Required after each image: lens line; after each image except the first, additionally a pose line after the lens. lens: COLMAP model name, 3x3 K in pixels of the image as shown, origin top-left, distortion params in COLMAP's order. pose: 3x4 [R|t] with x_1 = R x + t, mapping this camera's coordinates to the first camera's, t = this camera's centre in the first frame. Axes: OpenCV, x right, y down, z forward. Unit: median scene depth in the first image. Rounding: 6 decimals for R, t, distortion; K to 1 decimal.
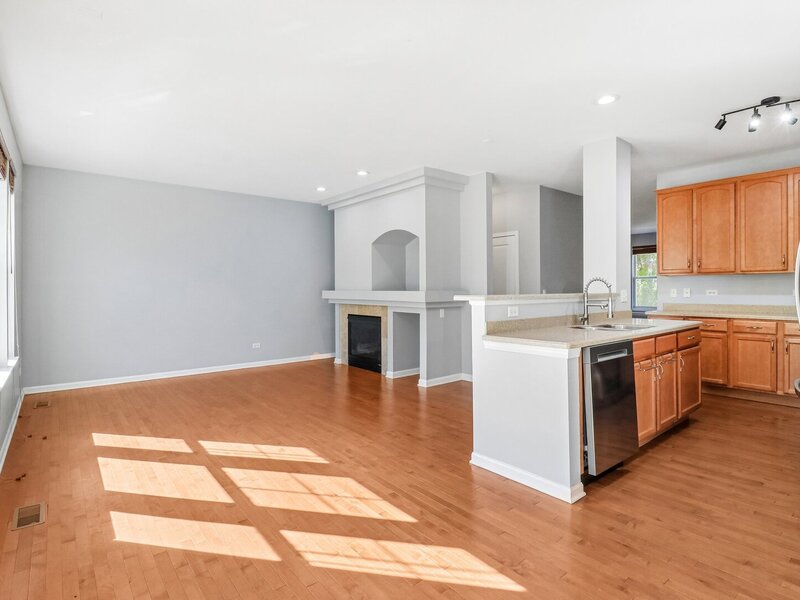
lens RADIAL K [[415.7, 0, 398.5], [0, 415.7, 291.6], [0, 0, 1]] dist [0.003630, -0.013838]
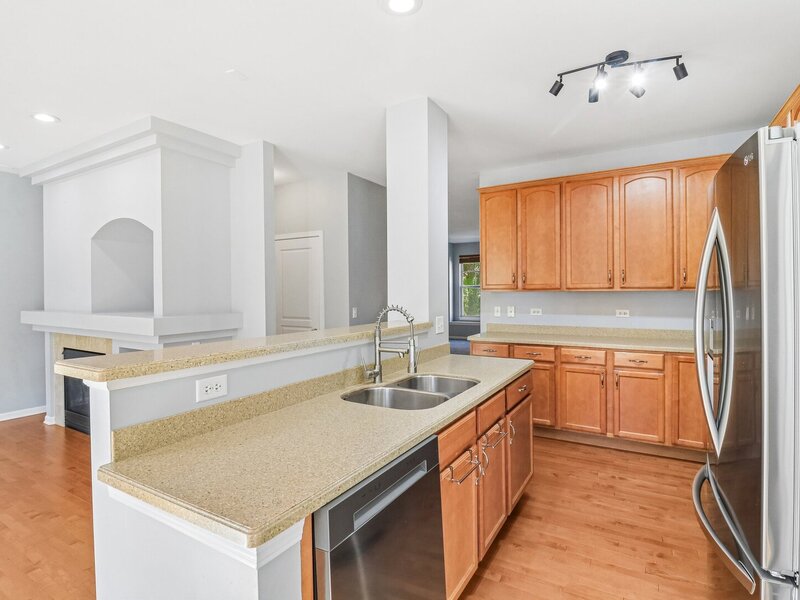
lens RADIAL K [[415.7, 0, 398.5], [0, 415.7, 291.6], [0, 0, 1]] dist [0.003630, -0.013838]
pose [[0.936449, -0.001287, 0.350802, 0.208889], [0.004366, 0.999959, -0.007989, -0.037927], [-0.350777, 0.009013, 0.936416, 0.328313]]
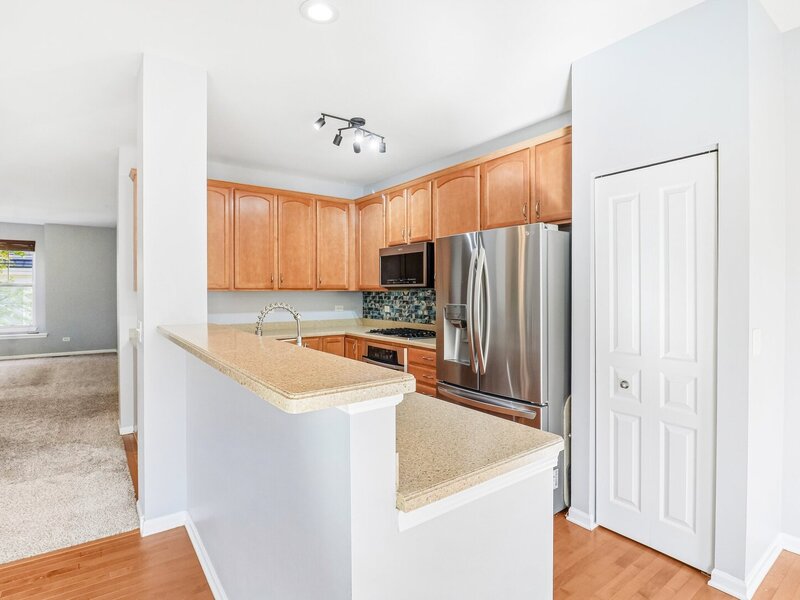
lens RADIAL K [[415.7, 0, 398.5], [0, 415.7, 291.6], [0, 0, 1]] dist [0.003630, -0.013838]
pose [[0.055032, 0.005716, 0.998468, -0.061349], [0.007861, 0.999950, -0.006157, -0.033933], [-0.998454, 0.008188, 0.054984, 0.602506]]
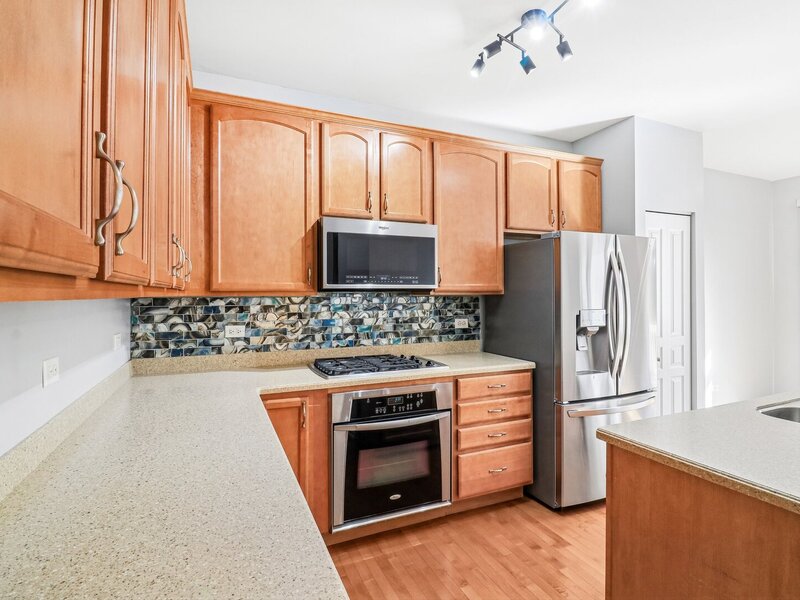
lens RADIAL K [[415.7, 0, 398.5], [0, 415.7, 291.6], [0, 0, 1]] dist [0.003630, -0.013838]
pose [[-0.960451, 0.011751, 0.278200, 0.667679], [0.011596, 0.999930, -0.002204, -0.044846], [-0.278207, 0.001109, -0.960521, 1.172037]]
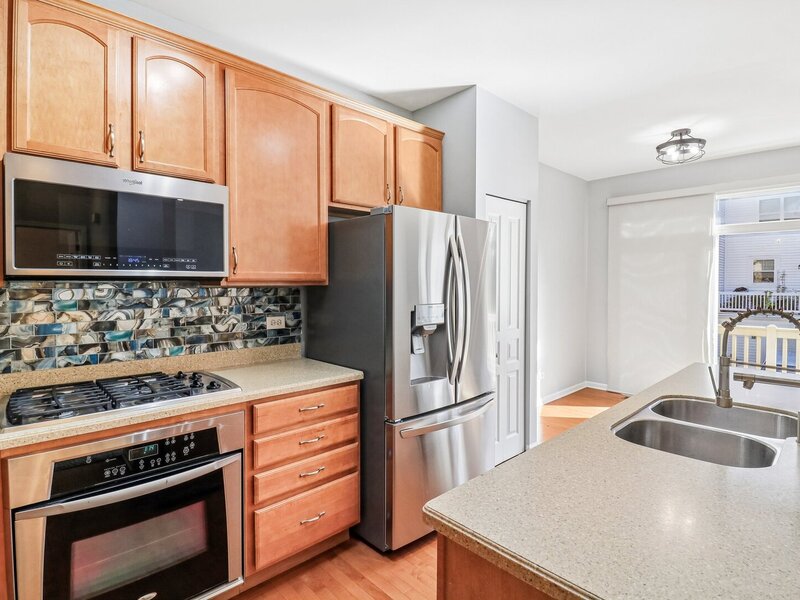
lens RADIAL K [[415.7, 0, 398.5], [0, 415.7, 291.6], [0, 0, 1]] dist [0.003630, -0.013838]
pose [[-0.998158, 0.007717, -0.060167, 0.634511], [0.006231, 0.999672, 0.024839, -0.044397], [0.060339, 0.024418, -0.997879, 1.017307]]
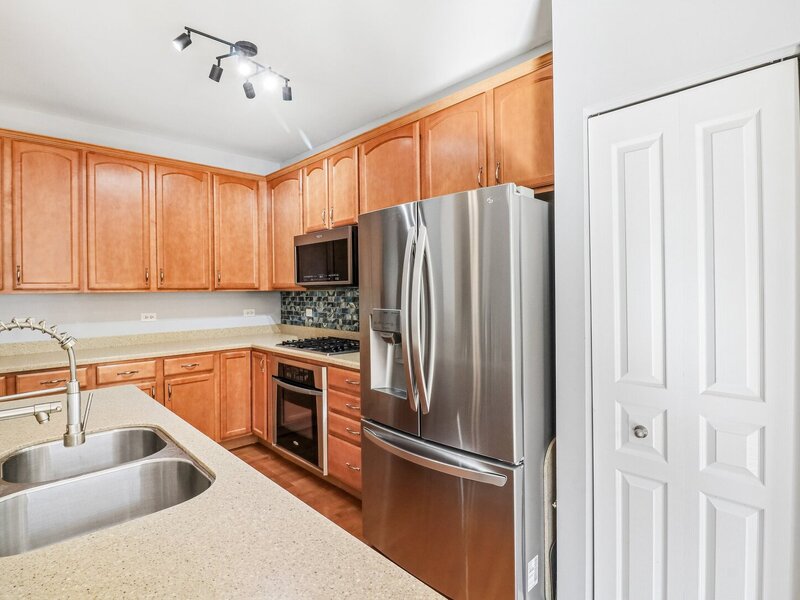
lens RADIAL K [[415.7, 0, 398.5], [0, 415.7, 291.6], [0, 0, 1]] dist [0.003630, -0.013838]
pose [[-0.078042, 0.002456, 0.996947, 0.136178], [0.019161, 0.999816, -0.000963, -0.035702], [-0.996766, 0.019027, -0.078074, 0.571766]]
